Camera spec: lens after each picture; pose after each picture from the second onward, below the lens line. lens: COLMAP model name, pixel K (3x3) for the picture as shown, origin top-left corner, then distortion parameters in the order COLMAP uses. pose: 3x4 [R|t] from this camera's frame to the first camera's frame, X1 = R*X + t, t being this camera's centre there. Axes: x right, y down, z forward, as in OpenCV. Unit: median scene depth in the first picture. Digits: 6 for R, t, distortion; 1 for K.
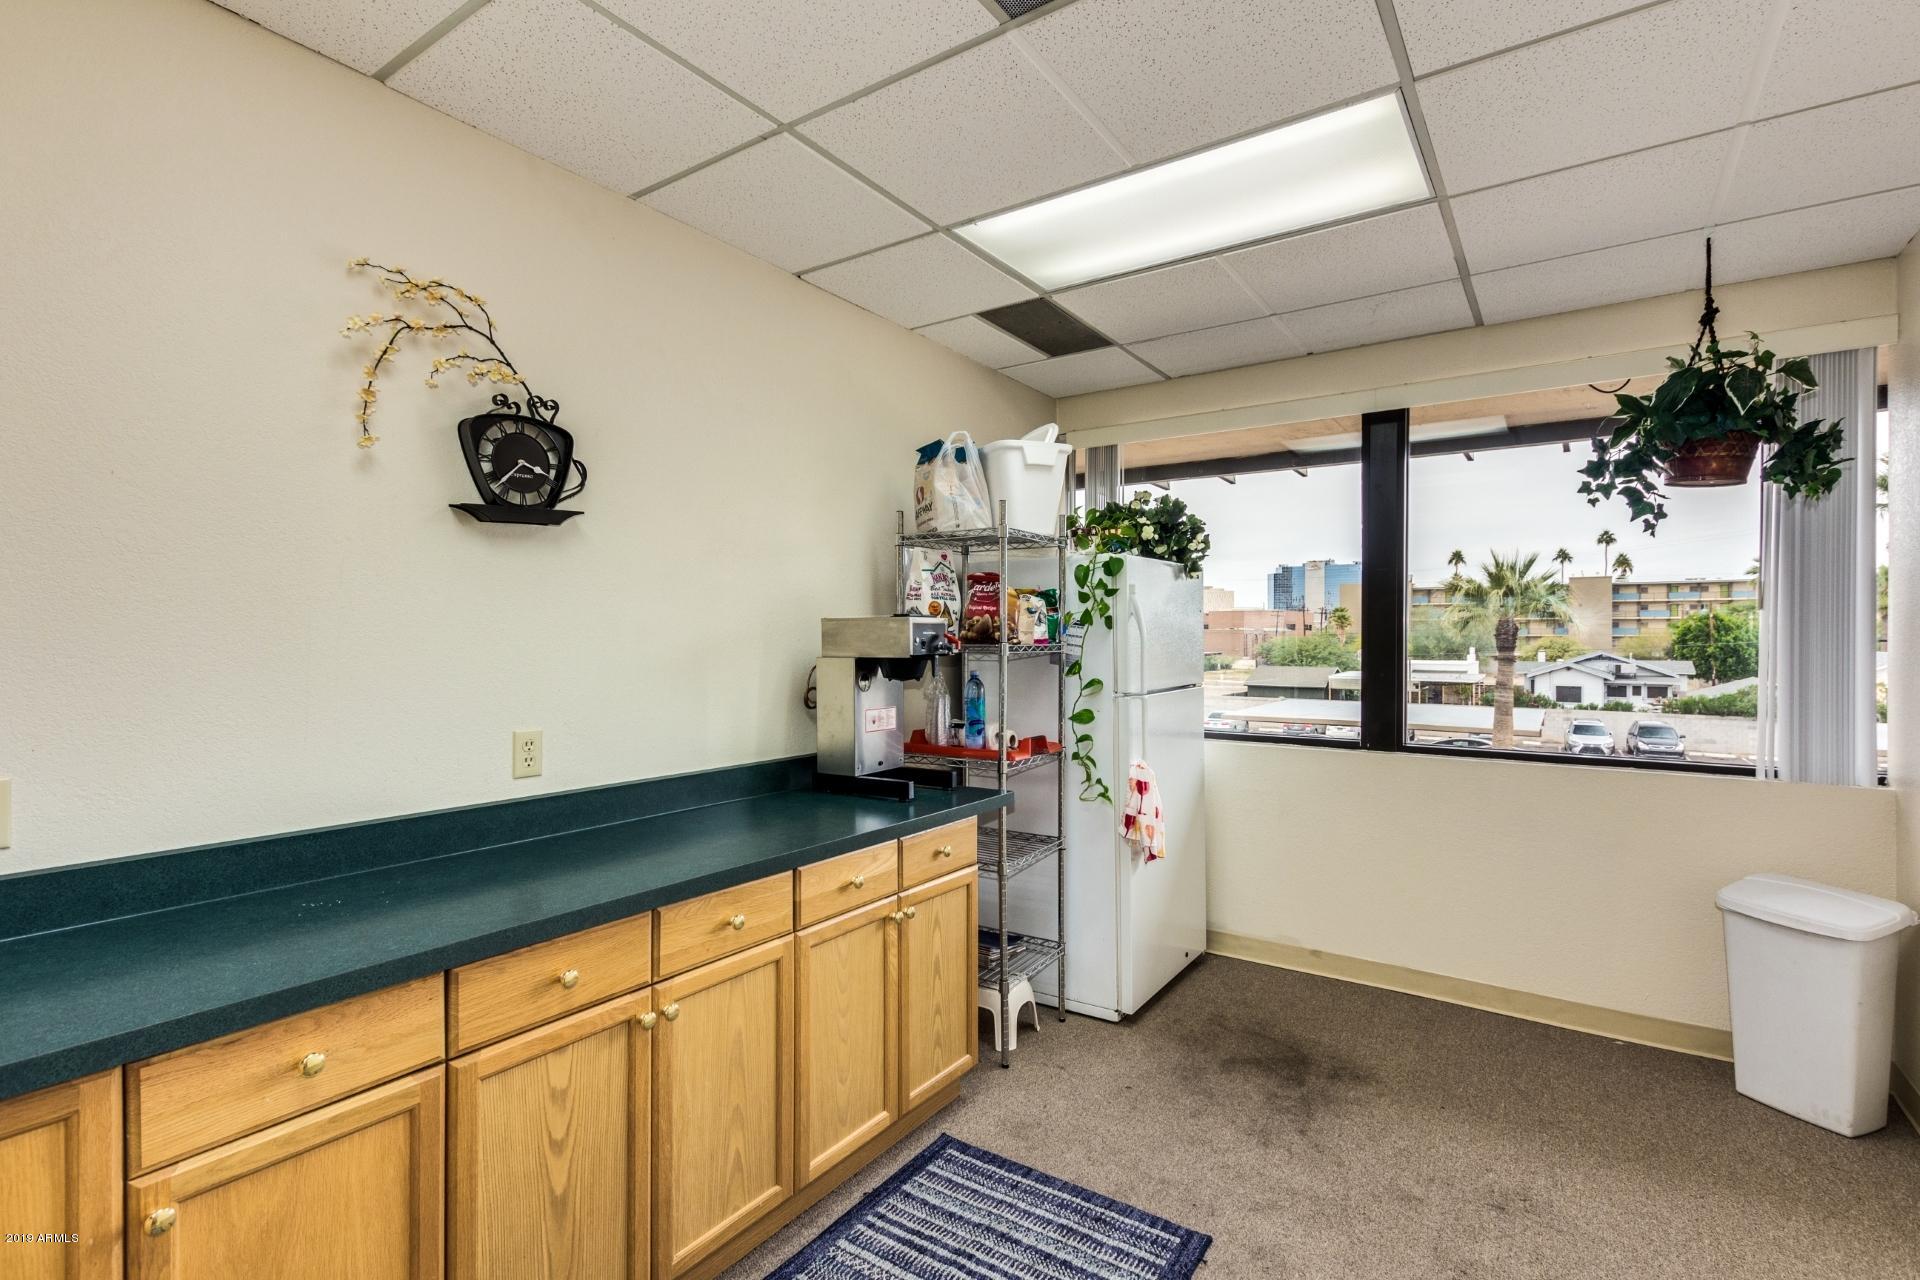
lens RADIAL K [[905.9, 0, 948.7], [0, 905.9, 637.9], [0, 0, 1]] dist [0.005086, -0.001022]
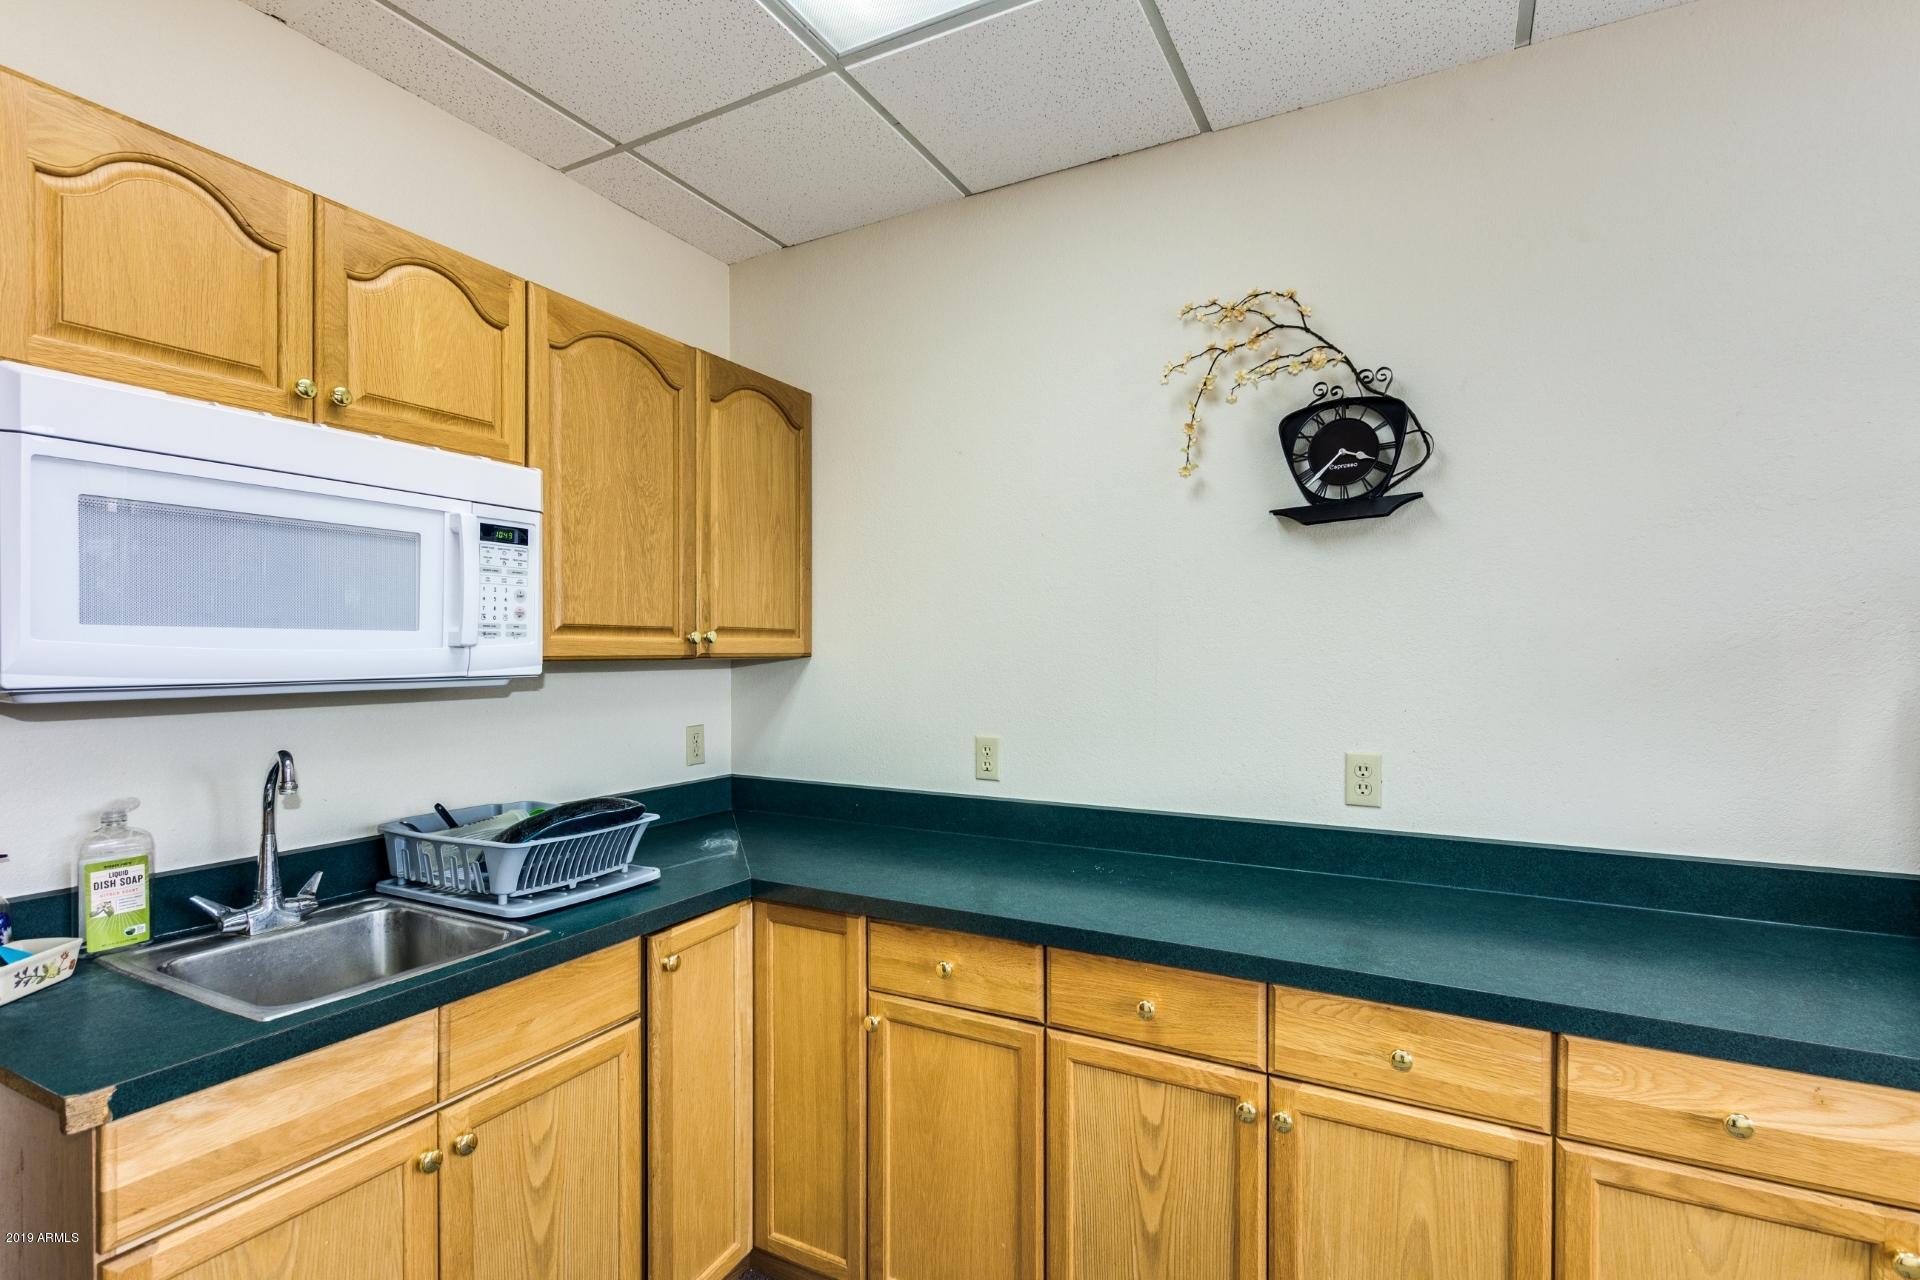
lens RADIAL K [[905.9, 0, 958.5], [0, 905.9, 652.0], [0, 0, 1]] dist [0.005086, -0.001022]
pose [[0.116602, 0.006109, -0.993160, 0.384080], [0.004176, 0.999969, 0.006641, -0.003790], [0.993170, -0.004922, 0.116572, 0.538353]]
